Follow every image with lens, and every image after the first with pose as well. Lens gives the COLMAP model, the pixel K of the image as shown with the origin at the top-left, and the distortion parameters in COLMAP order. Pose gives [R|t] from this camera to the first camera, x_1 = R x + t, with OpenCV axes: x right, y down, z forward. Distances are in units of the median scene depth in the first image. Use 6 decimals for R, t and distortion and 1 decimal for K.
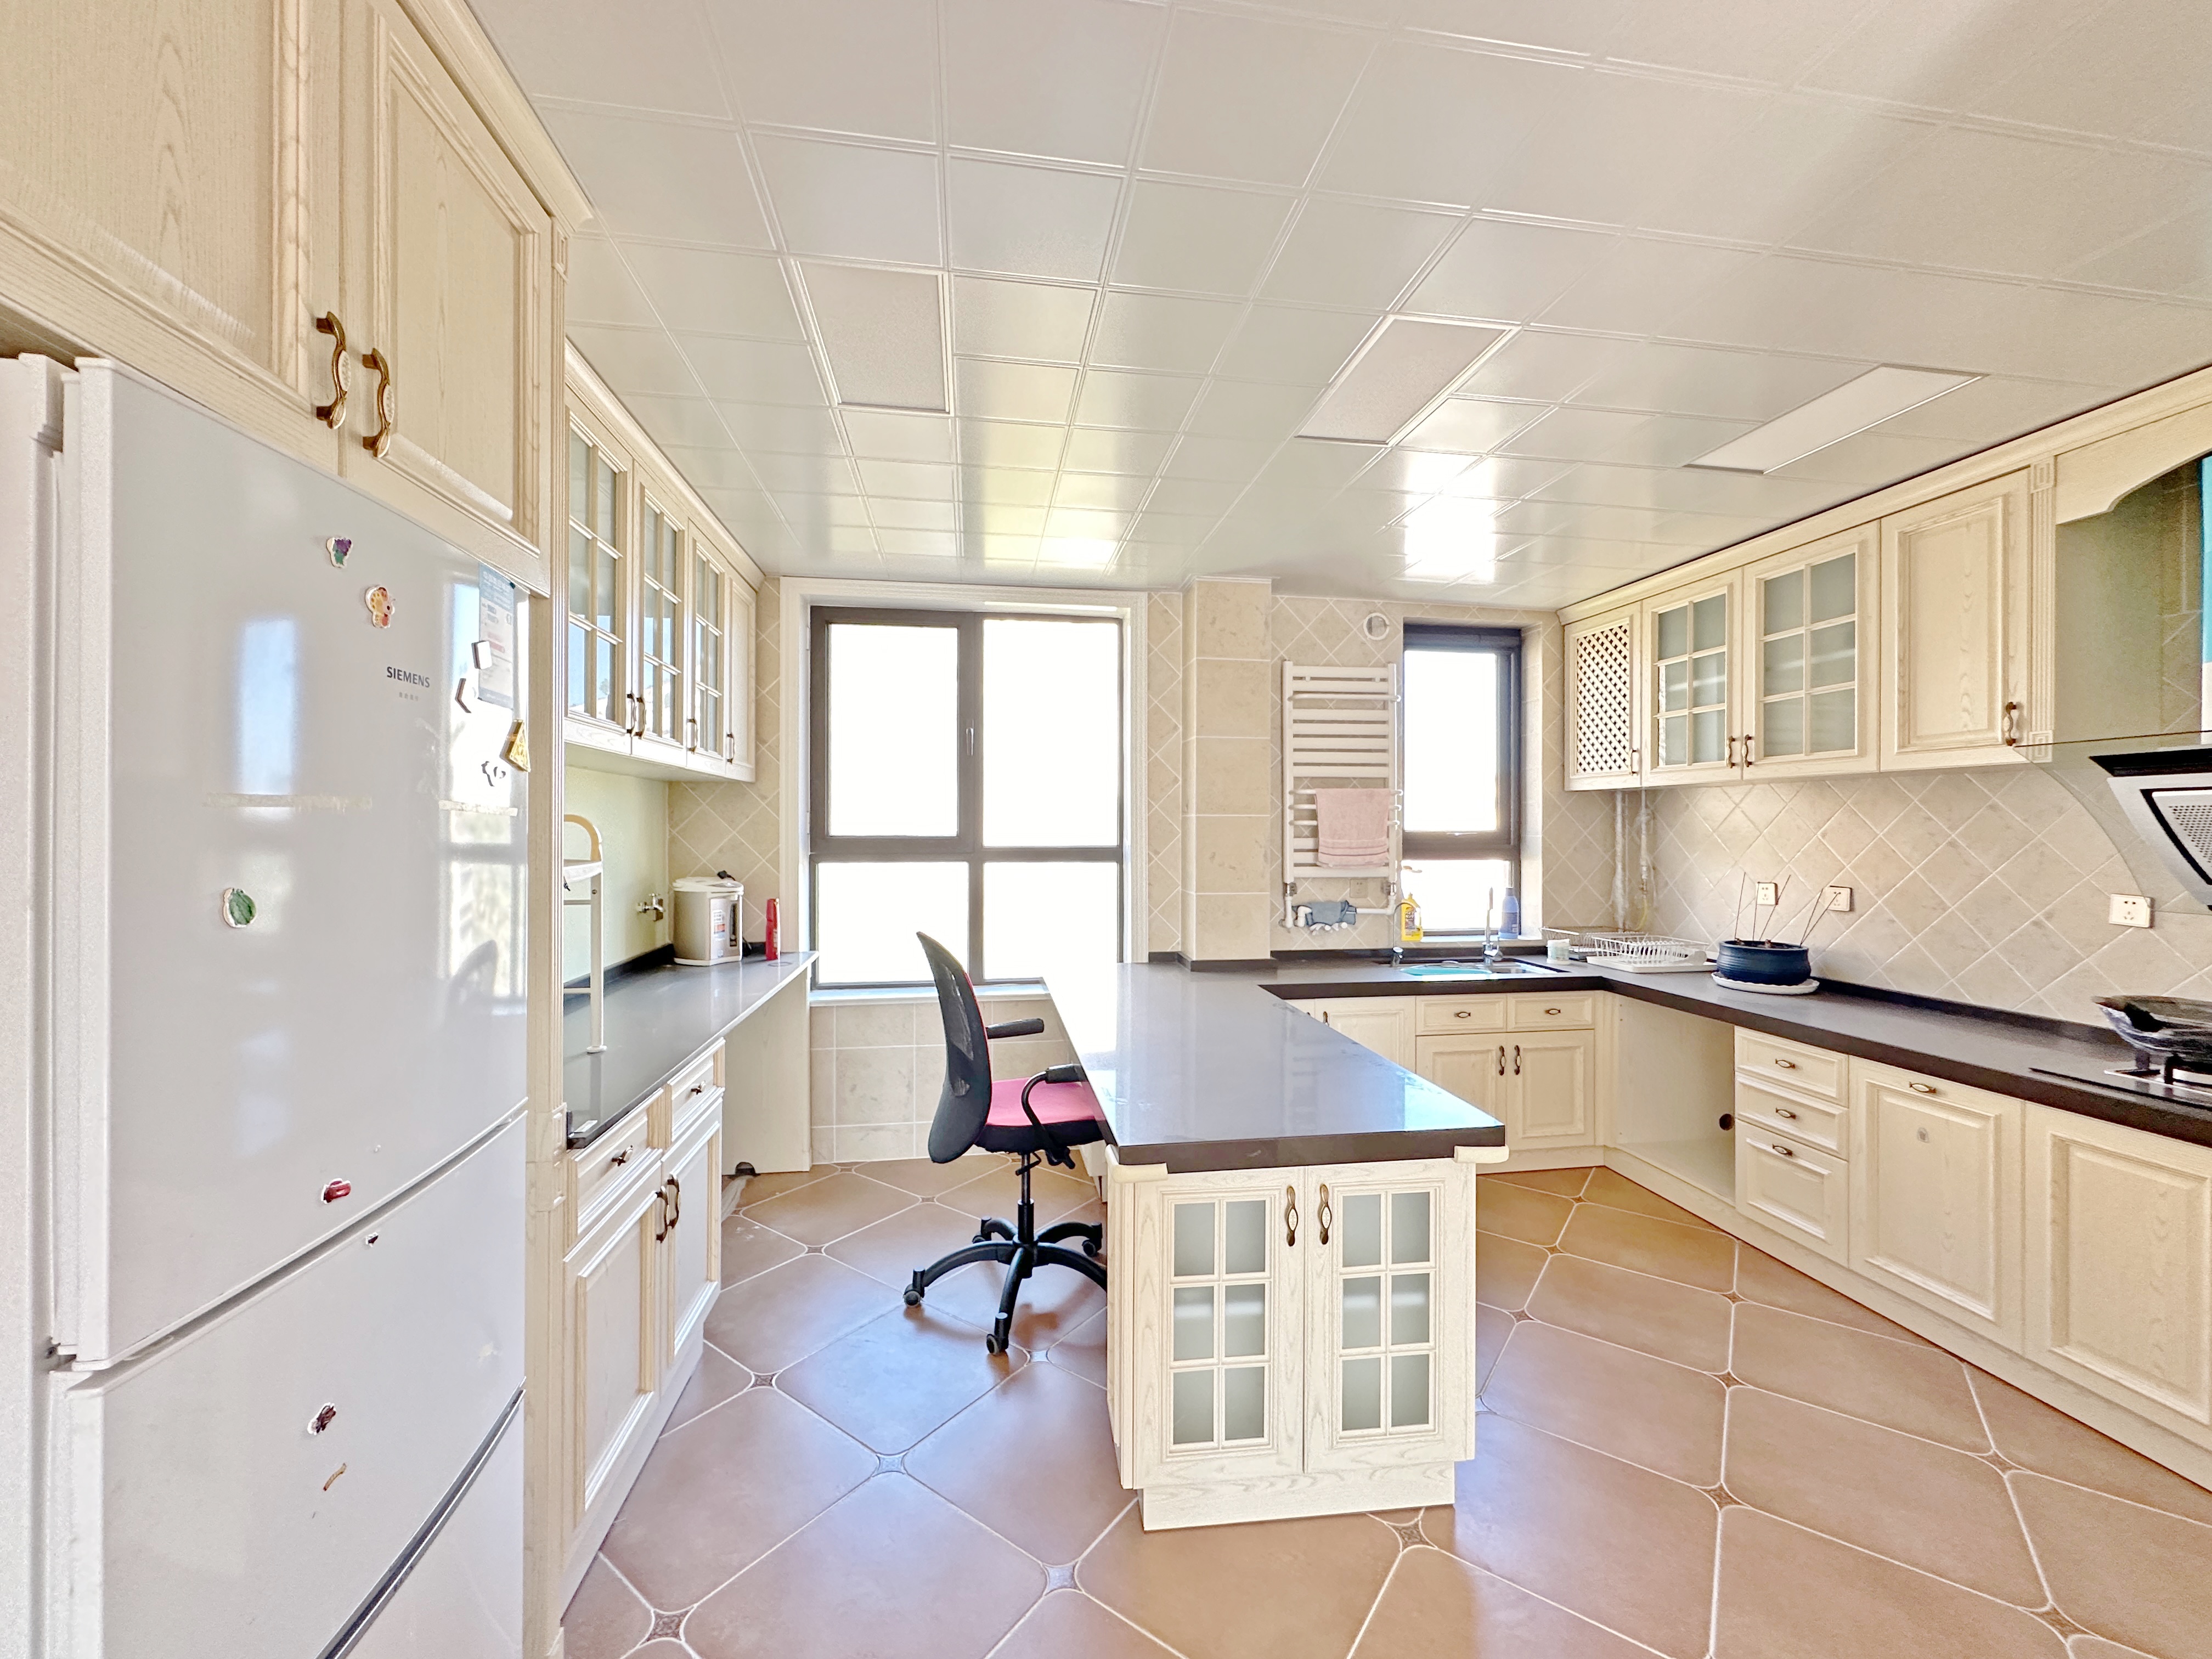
lens RADIAL K [[878.4, 0, 1110.8], [0, 878.4, 831.4], [0, 0, 1]] dist [-0.001165, 0.000838]
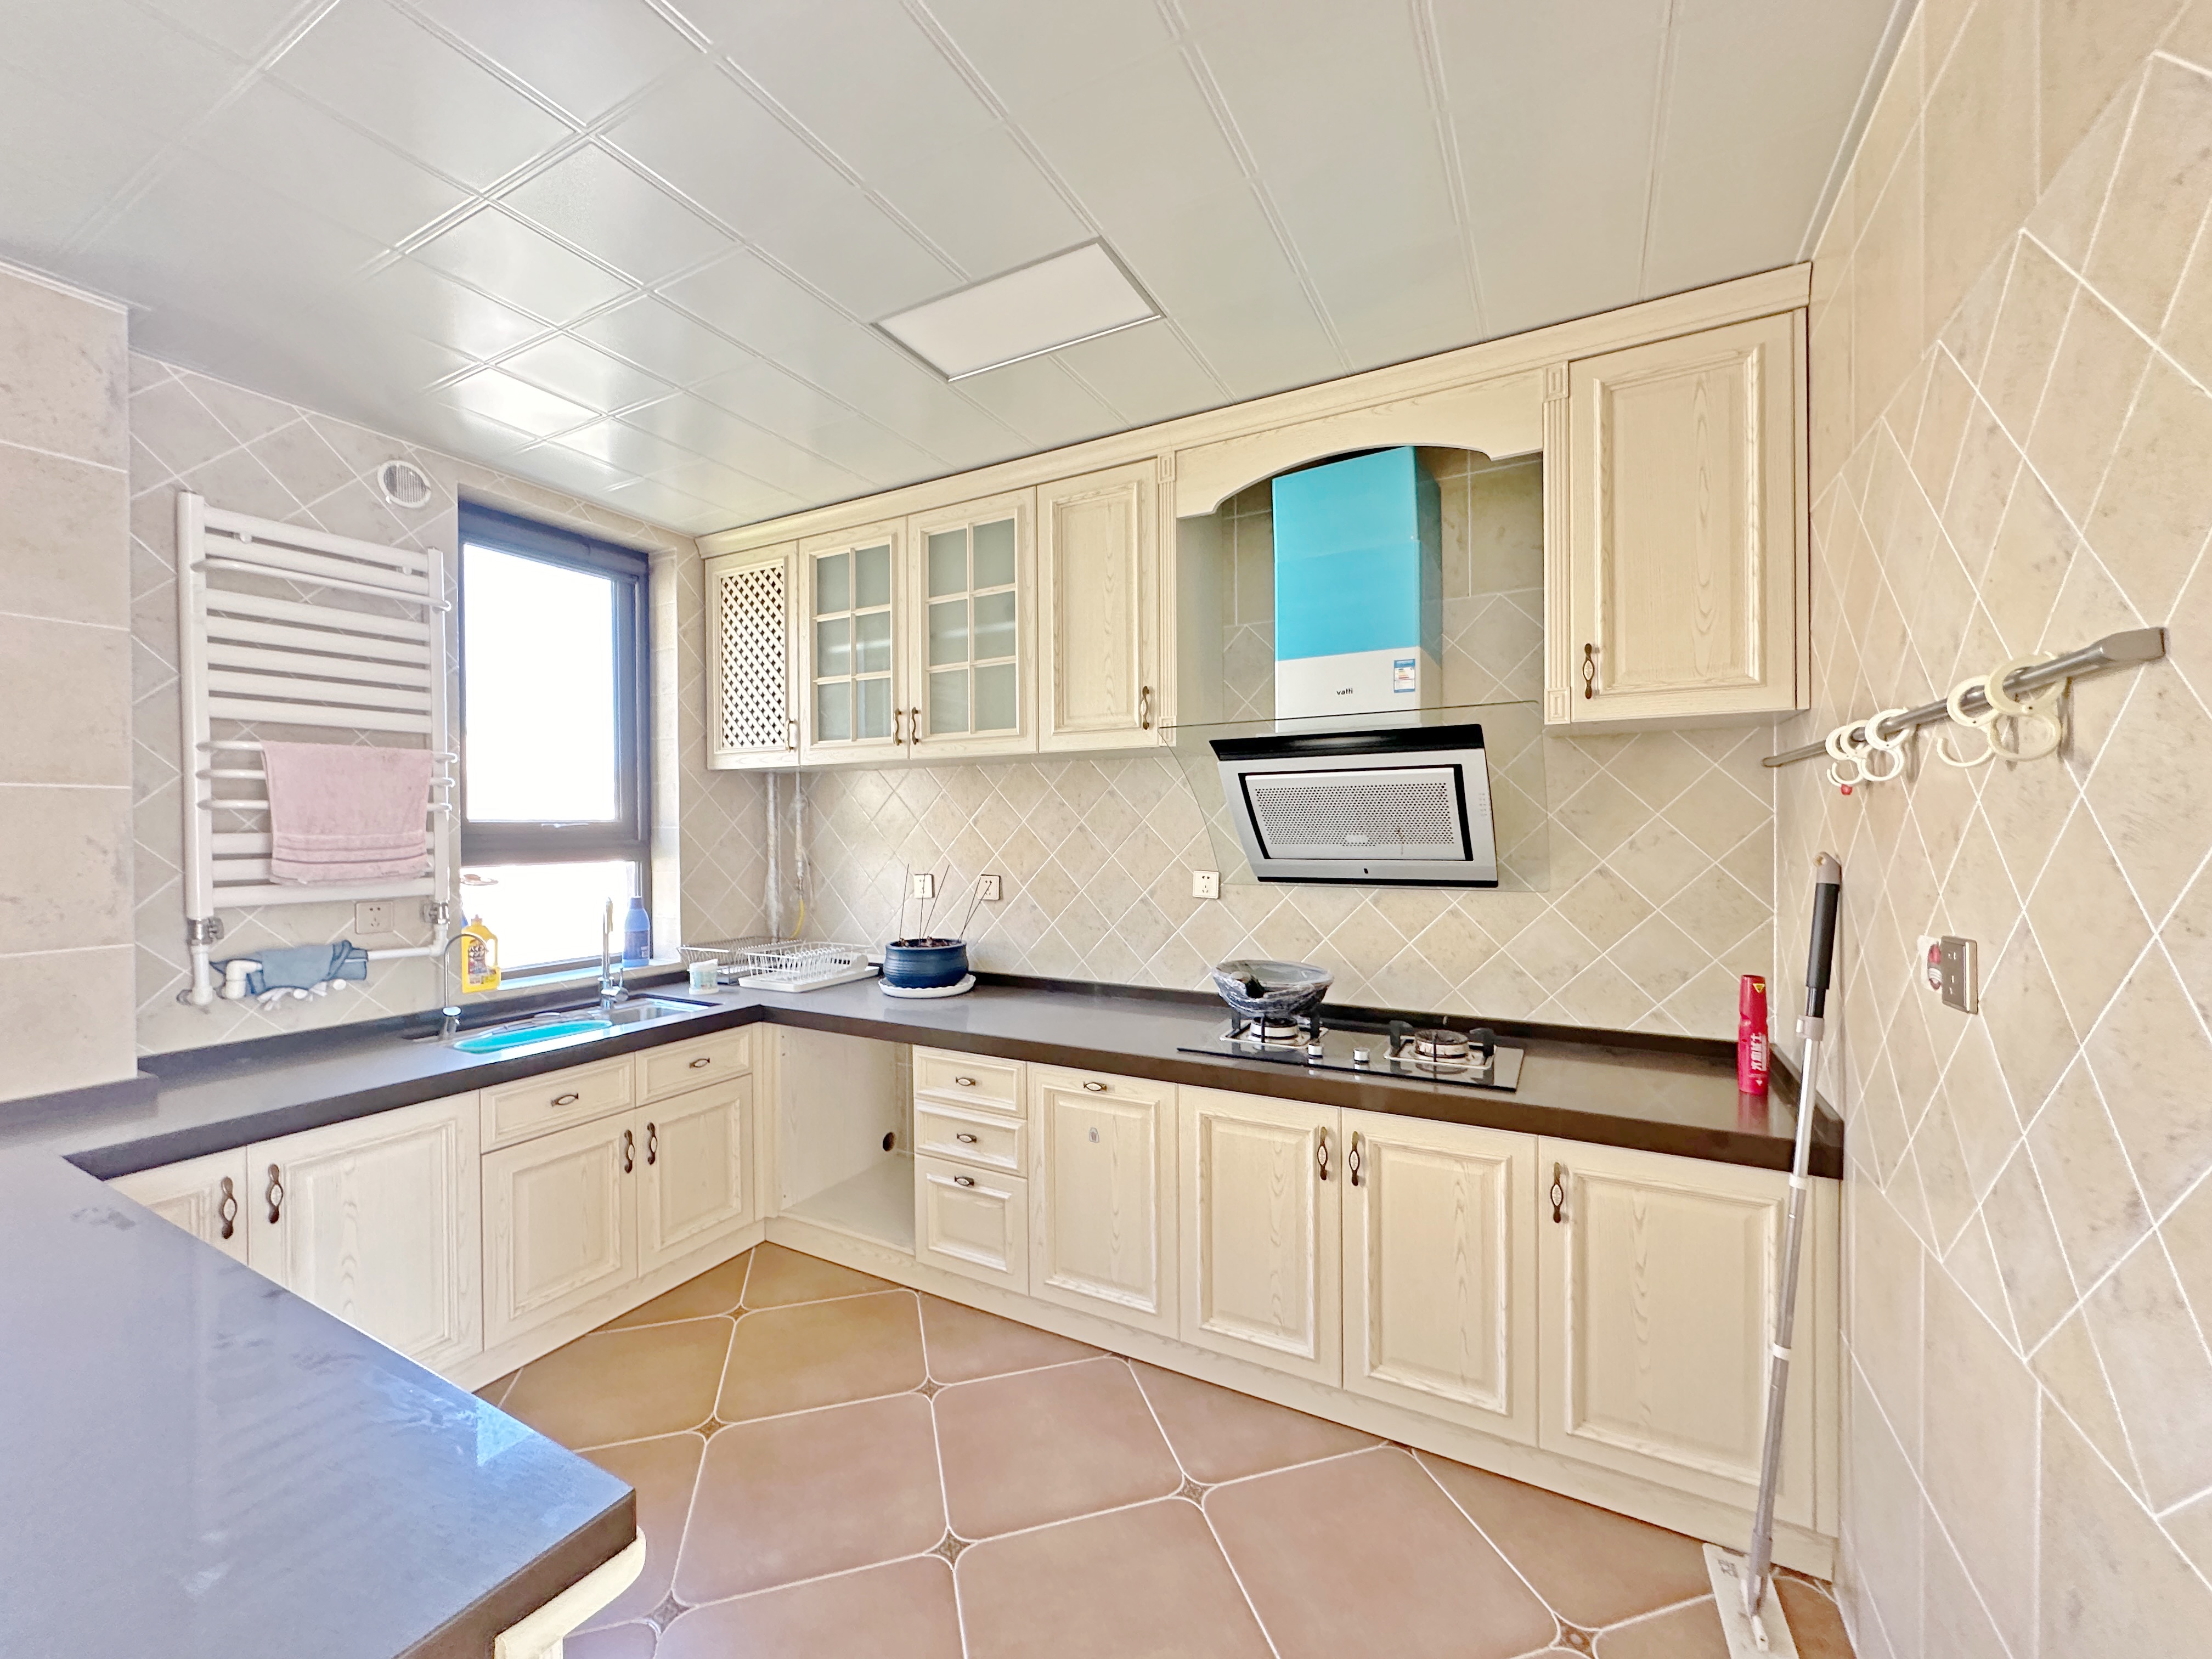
lens RADIAL K [[878.4, 0, 1110.8], [0, 878.4, 831.4], [0, 0, 1]] dist [-0.001165, 0.000838]
pose [[0.603449, -0.010662, 0.797330, 0.126007], [0.009854, 0.999934, 0.005914, 0.009468], [-0.797341, 0.004288, 0.603514, 0.279160]]
